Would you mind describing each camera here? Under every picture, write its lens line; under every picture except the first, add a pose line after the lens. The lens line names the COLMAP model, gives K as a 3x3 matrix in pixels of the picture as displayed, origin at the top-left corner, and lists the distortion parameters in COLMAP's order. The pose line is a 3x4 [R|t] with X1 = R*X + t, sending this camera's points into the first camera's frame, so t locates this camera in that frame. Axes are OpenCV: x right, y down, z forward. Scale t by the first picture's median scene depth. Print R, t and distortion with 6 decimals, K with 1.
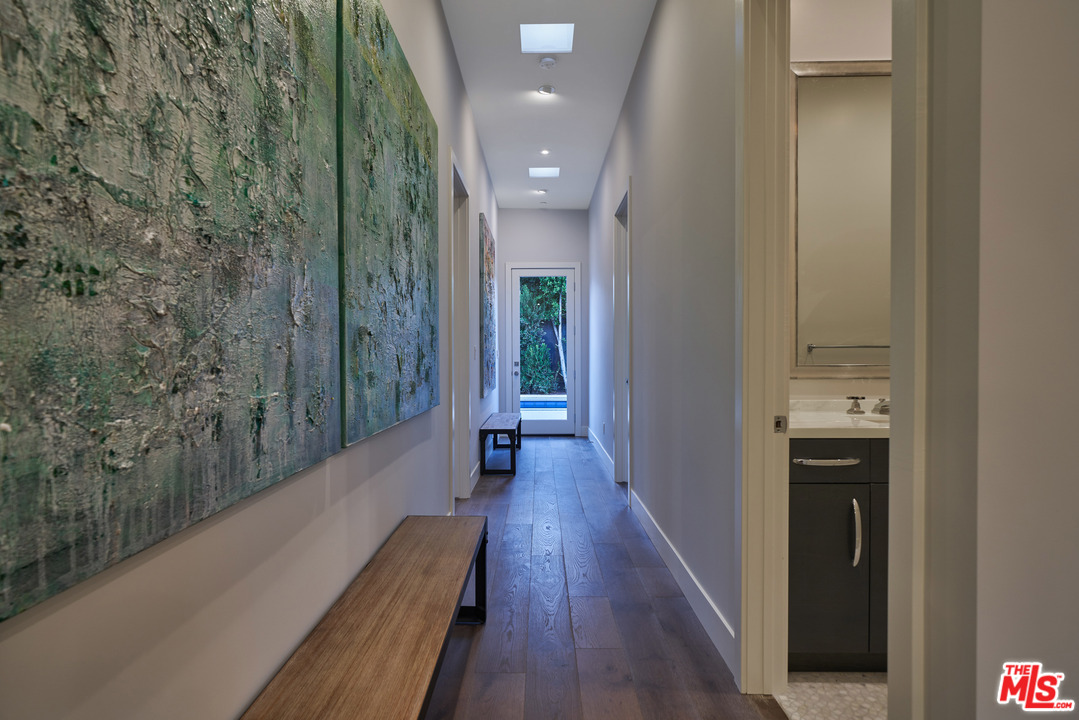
lens RADIAL K [[629.4, 0, 539.1], [0, 629.4, 372.5], [0, 0, 1]] dist [-0.003316, -0.000557]
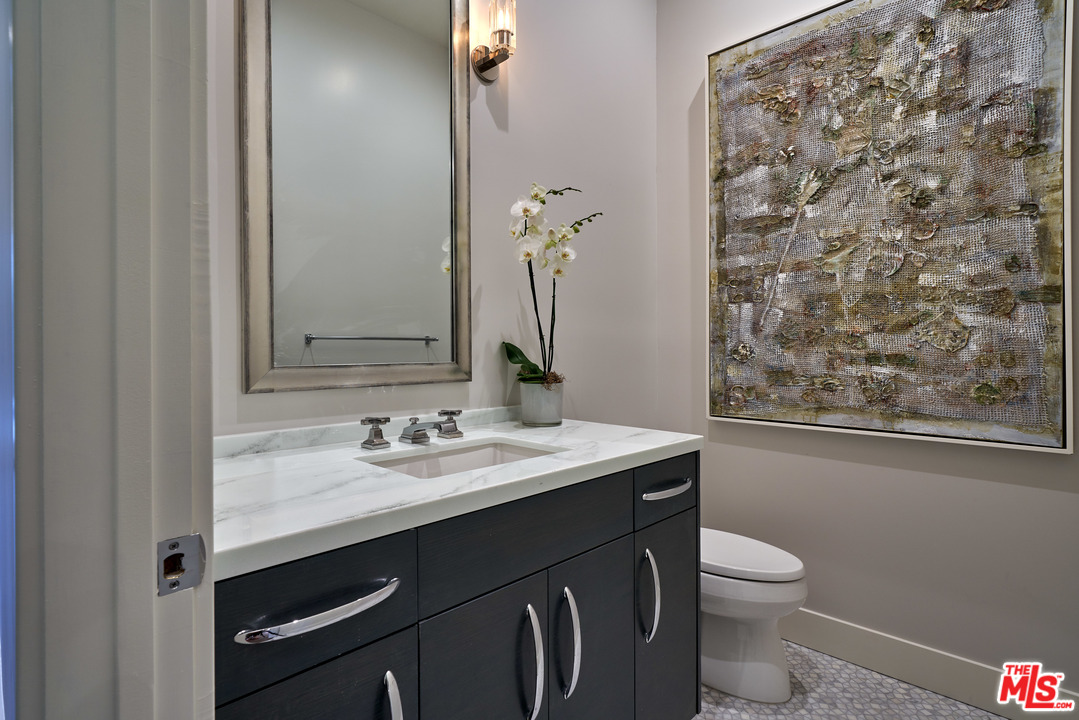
lens RADIAL K [[540.3, 0, 534.9], [0, 540.3, 352.3], [0, 0, 1]] dist [-0.000847, 0.000196]
pose [[0.705382, -0.003287, 0.708820, 0.248938], [0.018323, 0.999740, -0.013597, -0.013927], [-0.708591, 0.022579, 0.705258, 0.533072]]
